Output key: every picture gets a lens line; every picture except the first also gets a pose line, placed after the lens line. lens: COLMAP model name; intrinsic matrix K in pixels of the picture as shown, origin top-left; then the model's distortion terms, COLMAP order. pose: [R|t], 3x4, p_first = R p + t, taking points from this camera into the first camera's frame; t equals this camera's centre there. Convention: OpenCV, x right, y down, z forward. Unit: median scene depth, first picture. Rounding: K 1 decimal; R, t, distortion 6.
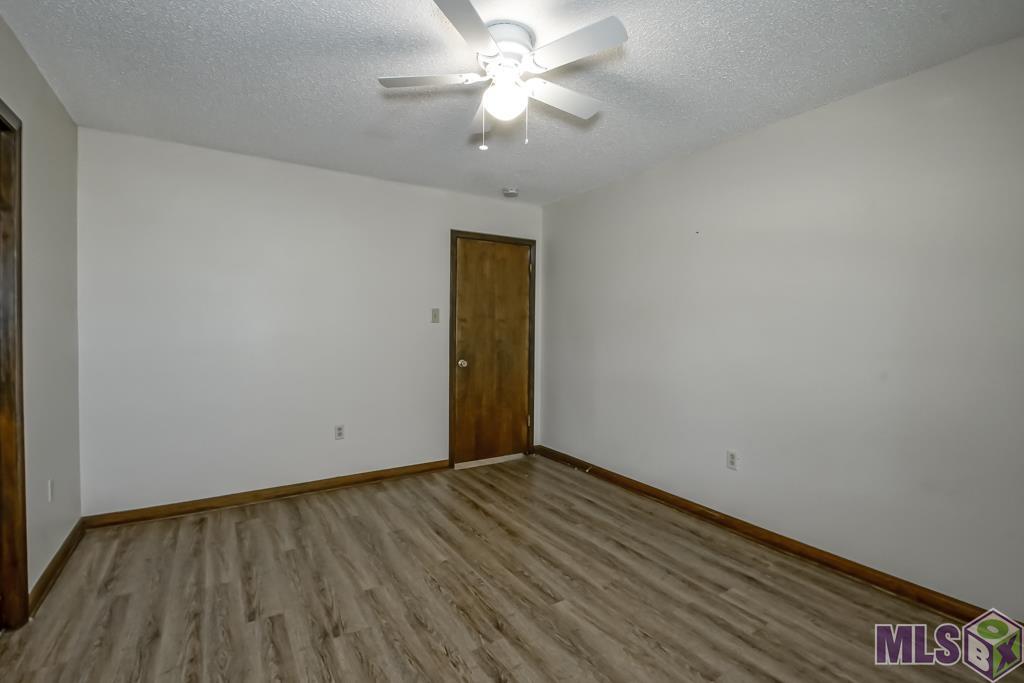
lens RADIAL K [[475.6, 0, 510.0], [0, 475.6, 335.3], [0, 0, 1]] dist [0.019094, -0.023334]
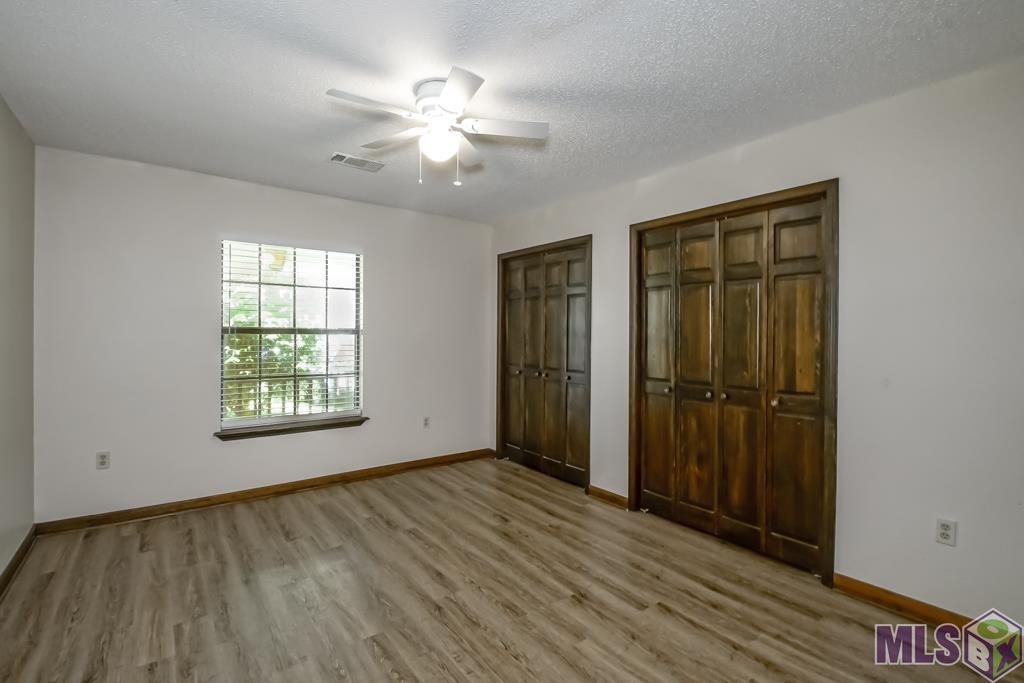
lens RADIAL K [[475.6, 0, 510.0], [0, 475.6, 335.3], [0, 0, 1]] dist [0.019094, -0.023334]
pose [[-0.996815, -0.012866, -0.078710, -0.090536], [-0.014535, 0.999681, 0.020658, -0.054190], [0.078419, 0.021737, -0.996683, 2.034437]]
